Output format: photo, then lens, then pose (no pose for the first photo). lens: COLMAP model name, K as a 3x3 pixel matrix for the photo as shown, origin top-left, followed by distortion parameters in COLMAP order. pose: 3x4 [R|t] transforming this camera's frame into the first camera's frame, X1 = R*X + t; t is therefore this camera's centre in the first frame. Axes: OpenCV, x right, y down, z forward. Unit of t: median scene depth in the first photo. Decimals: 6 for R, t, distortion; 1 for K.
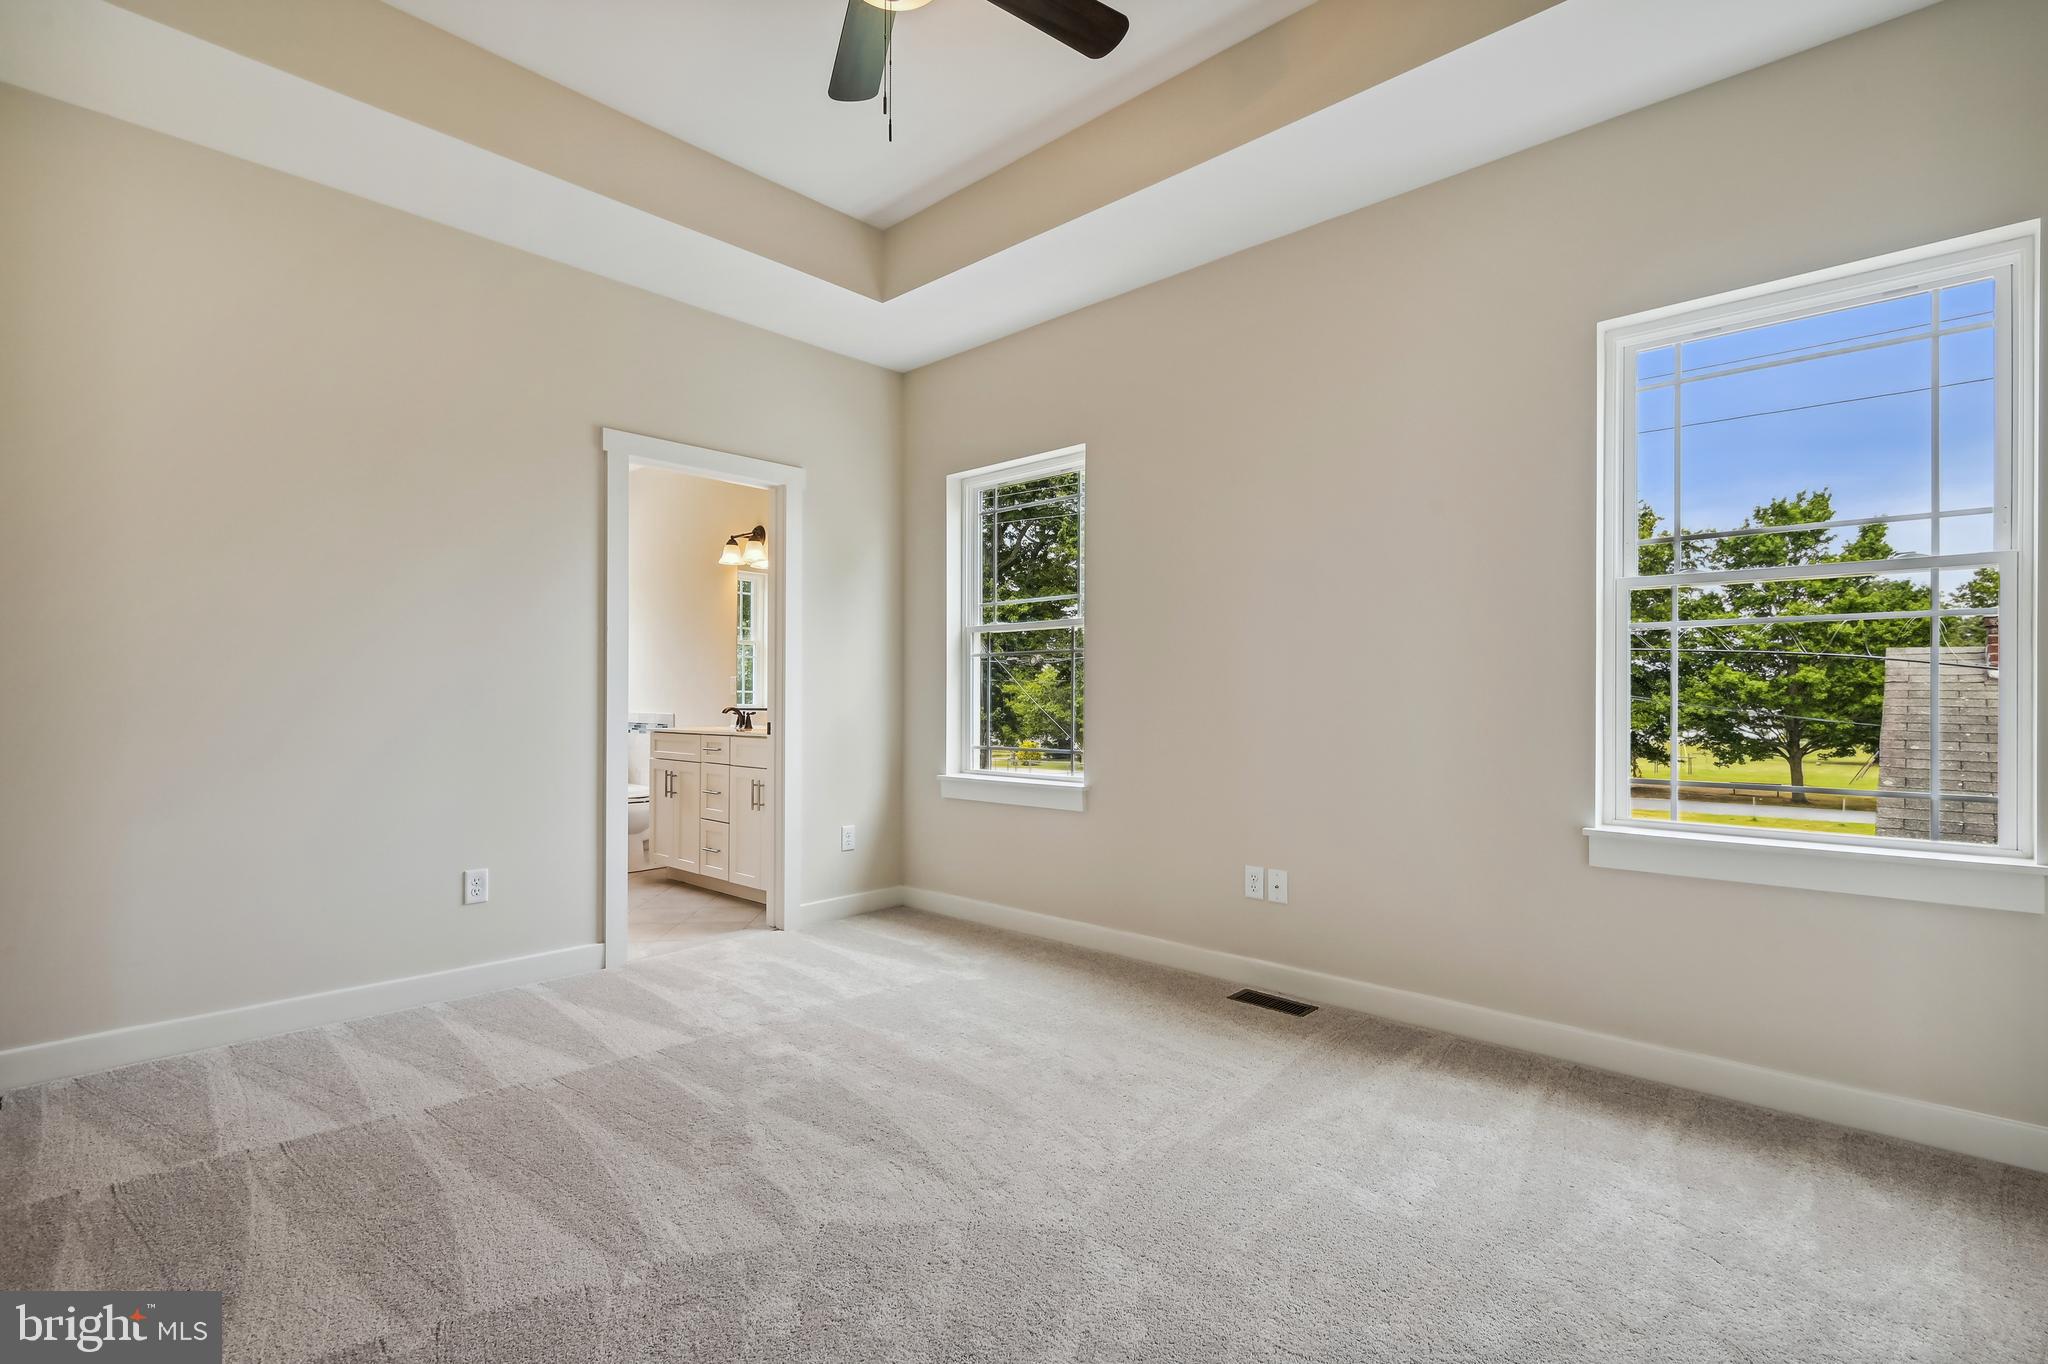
lens RADIAL K [[931.1, 0, 1075.0], [0, 931.1, 693.3], [0, 0, 1]] dist [-0.000197, -0.004212]
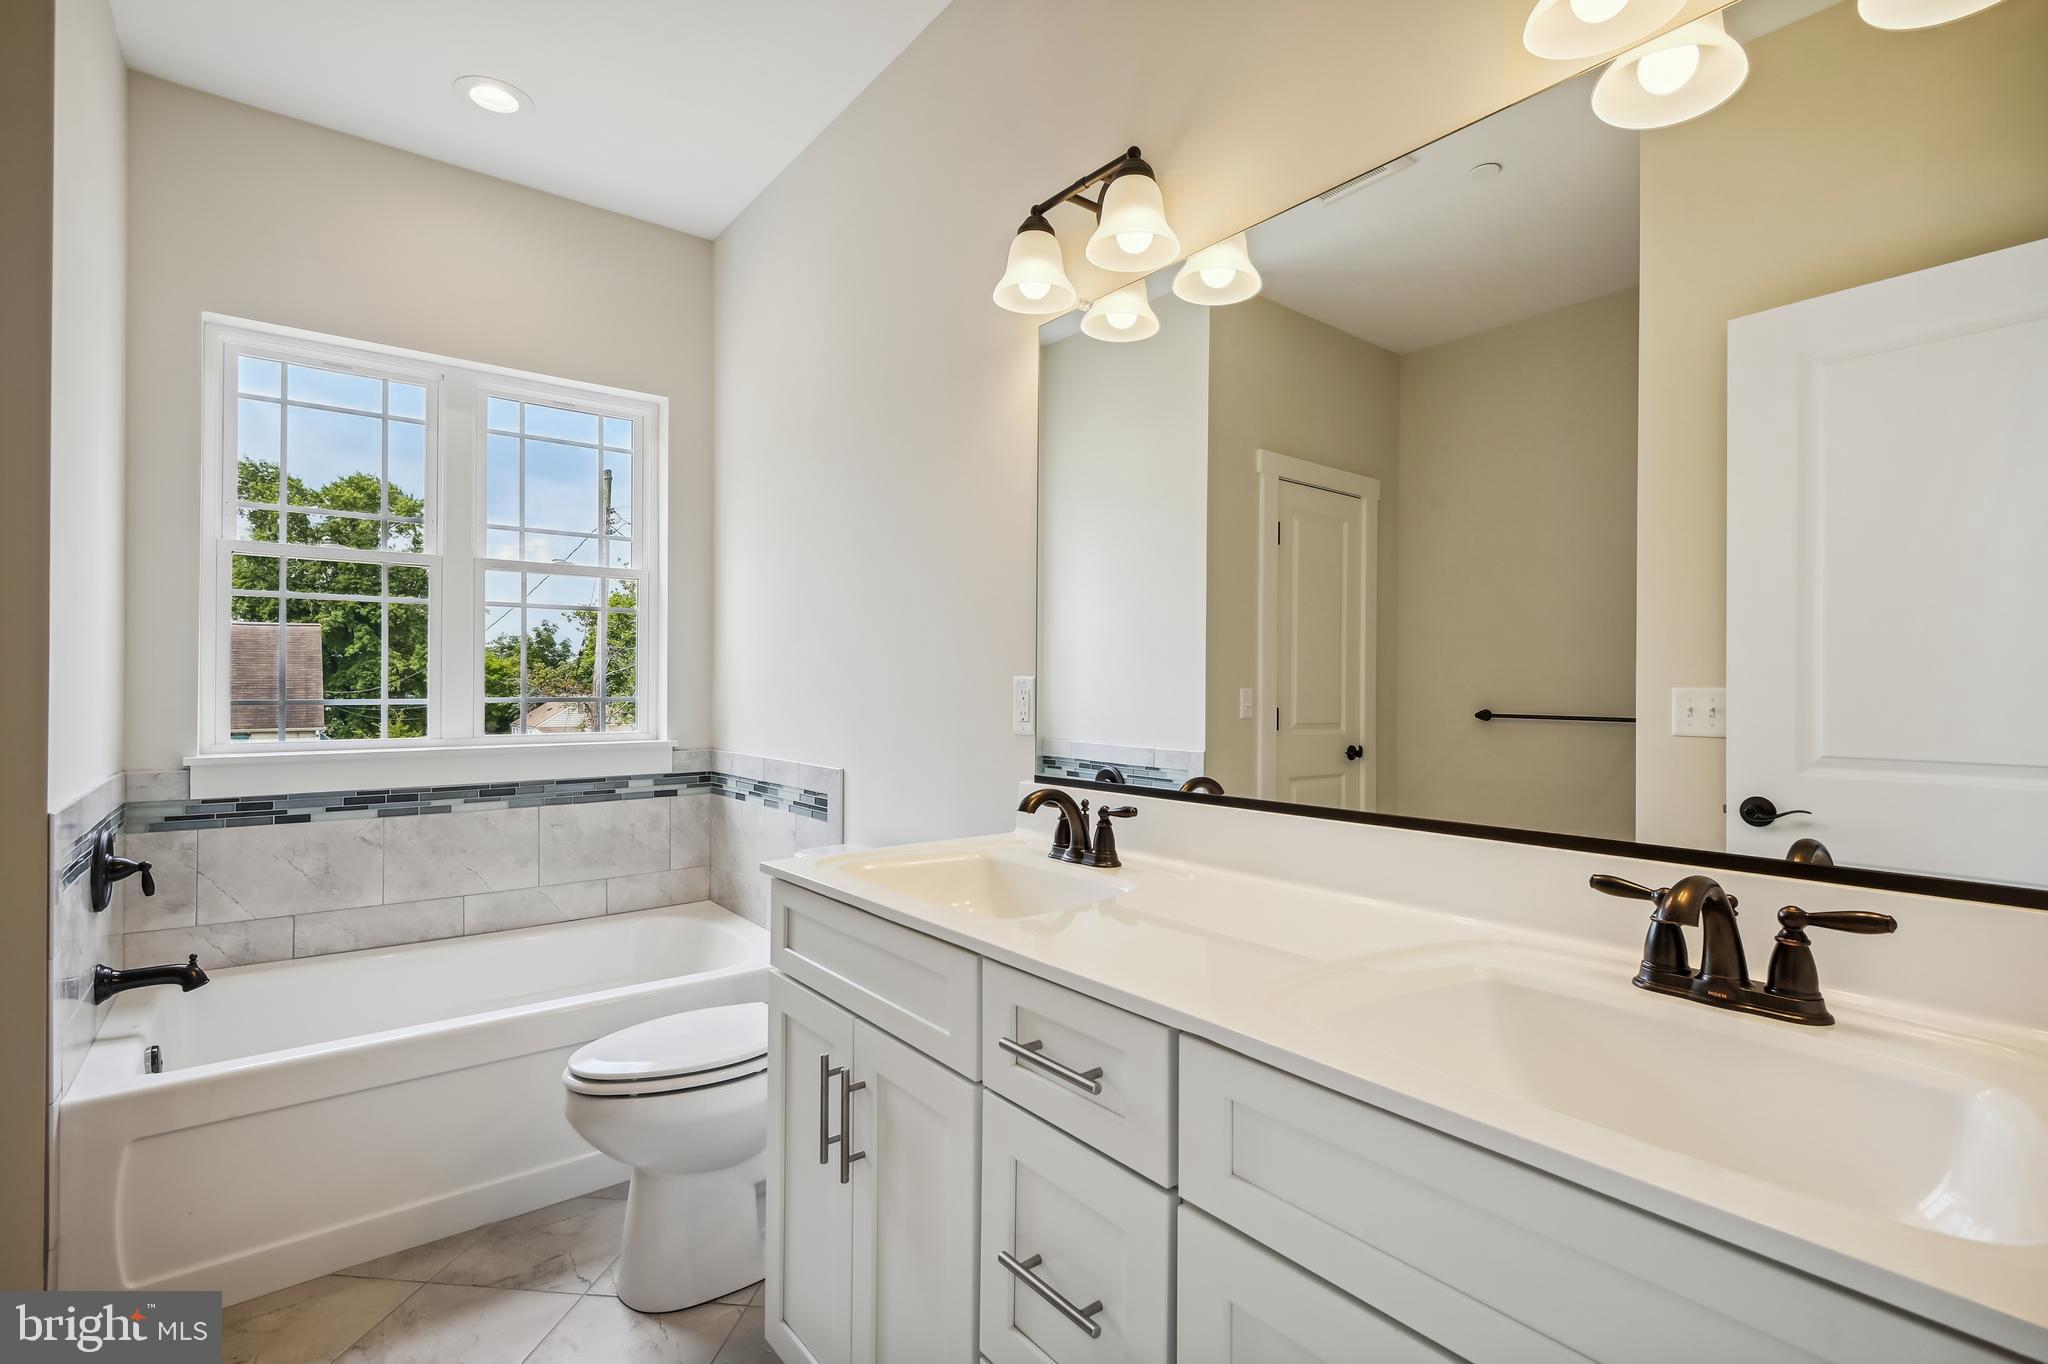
lens RADIAL K [[978.8, 0, 1033.6], [0, 978.8, 691.7], [0, 0, 1]] dist [-0.000751, -0.000689]
pose [[0.979775, 0.008356, -0.199927, -0.535259], [-0.006455, 0.999928, 0.010159, -0.029122], [0.199997, -0.008663, 0.979758, 1.214365]]
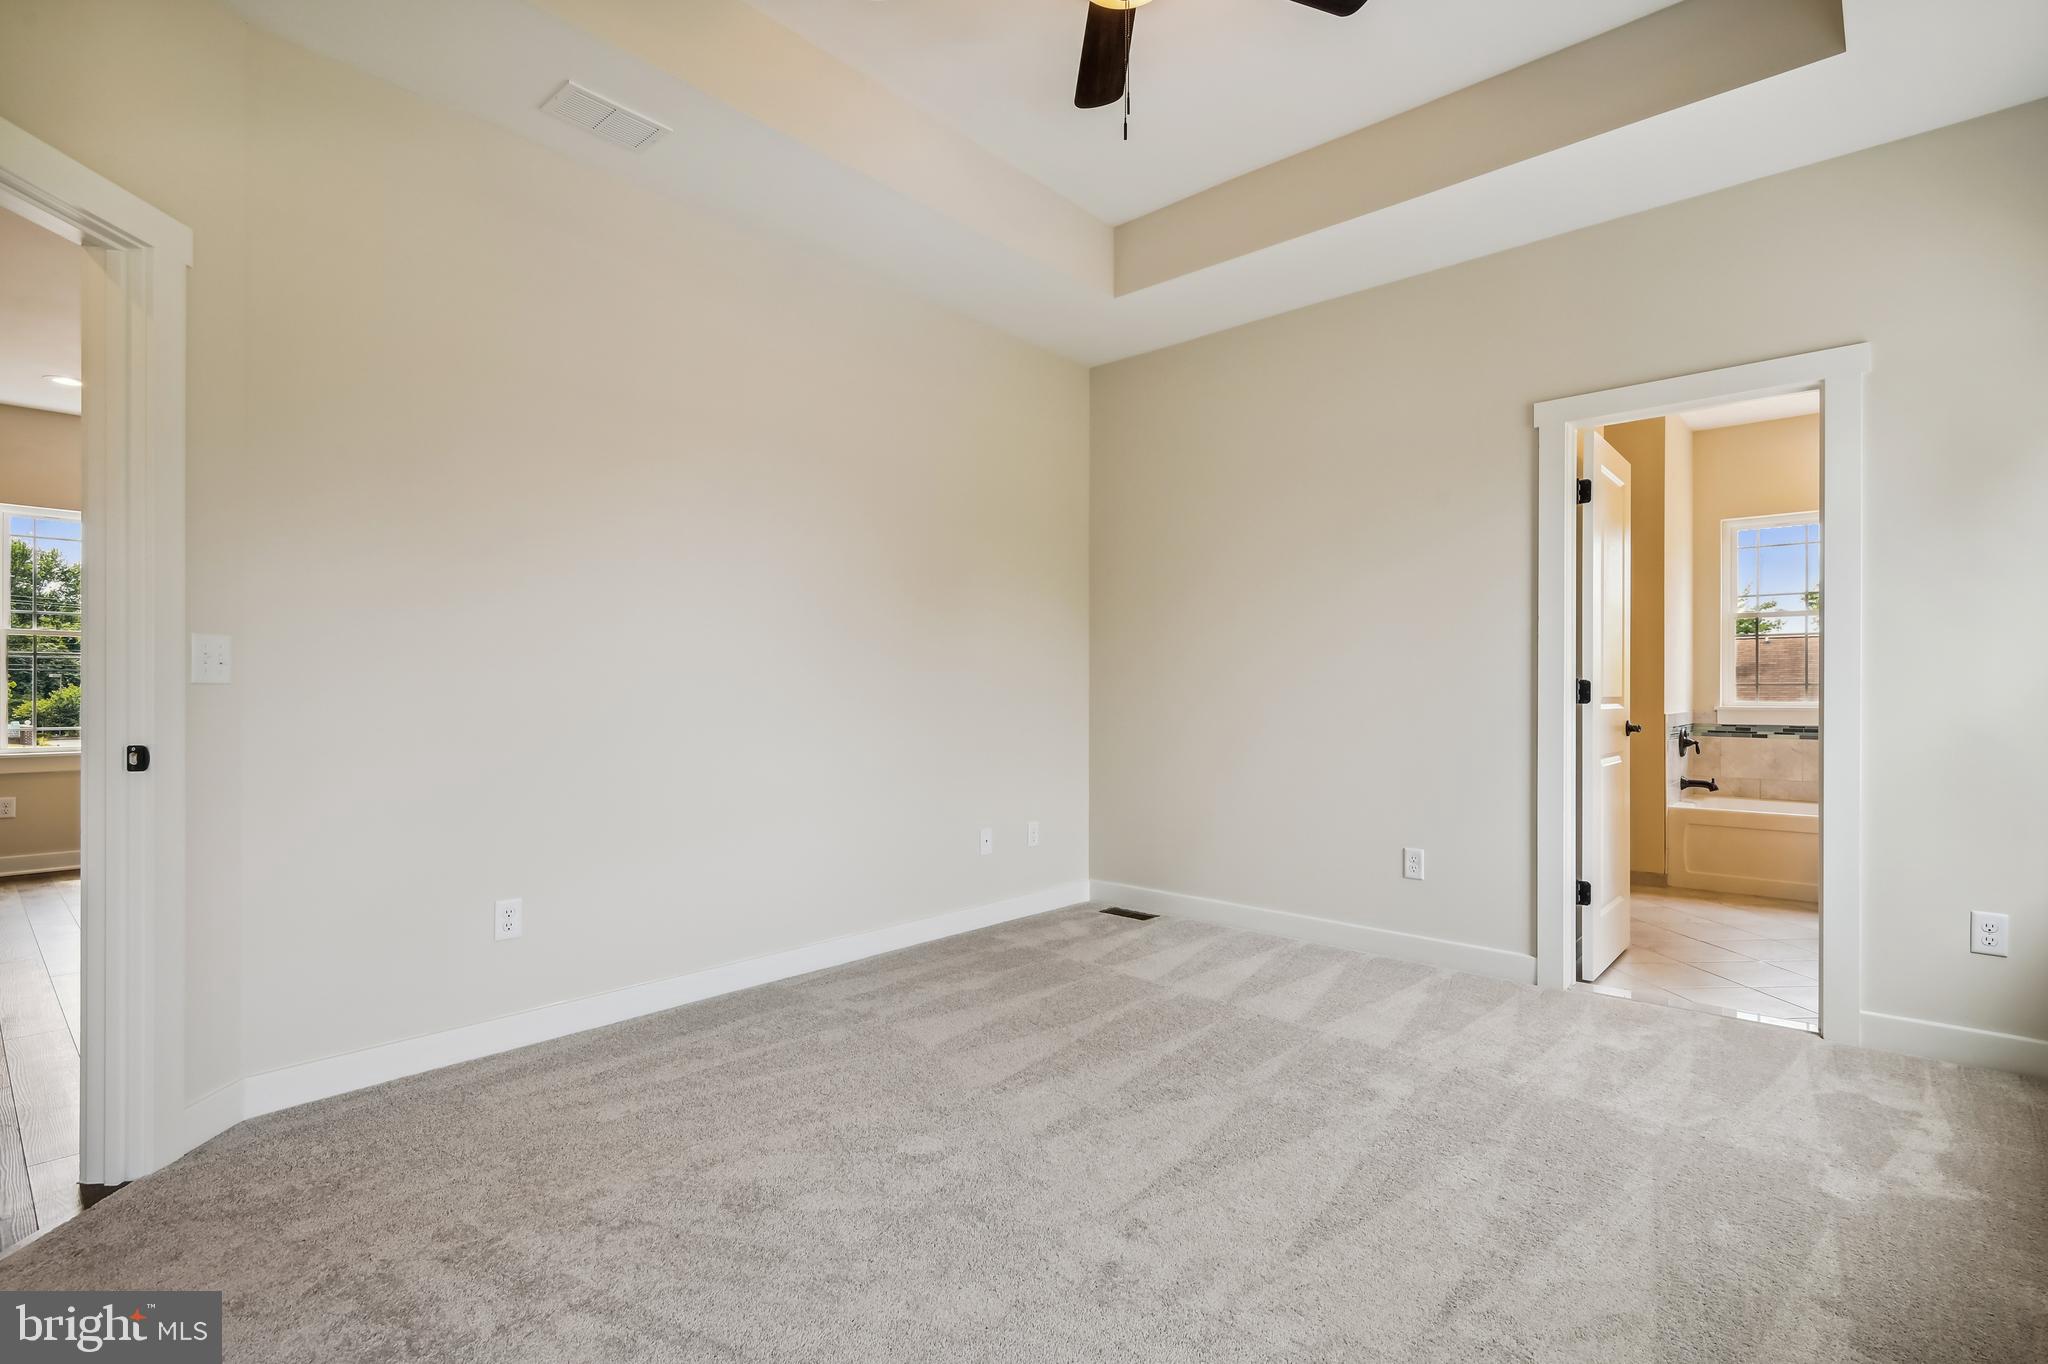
lens RADIAL K [[978.8, 0, 1033.6], [0, 978.8, 691.7], [0, 0, 1]] dist [-0.000751, -0.000689]
pose [[-0.015757, -0.000211, -0.999876, 0.531872], [0.002731, 0.999996, -0.000254, 0.001801], [0.999872, -0.002734, -0.015757, 0.568843]]
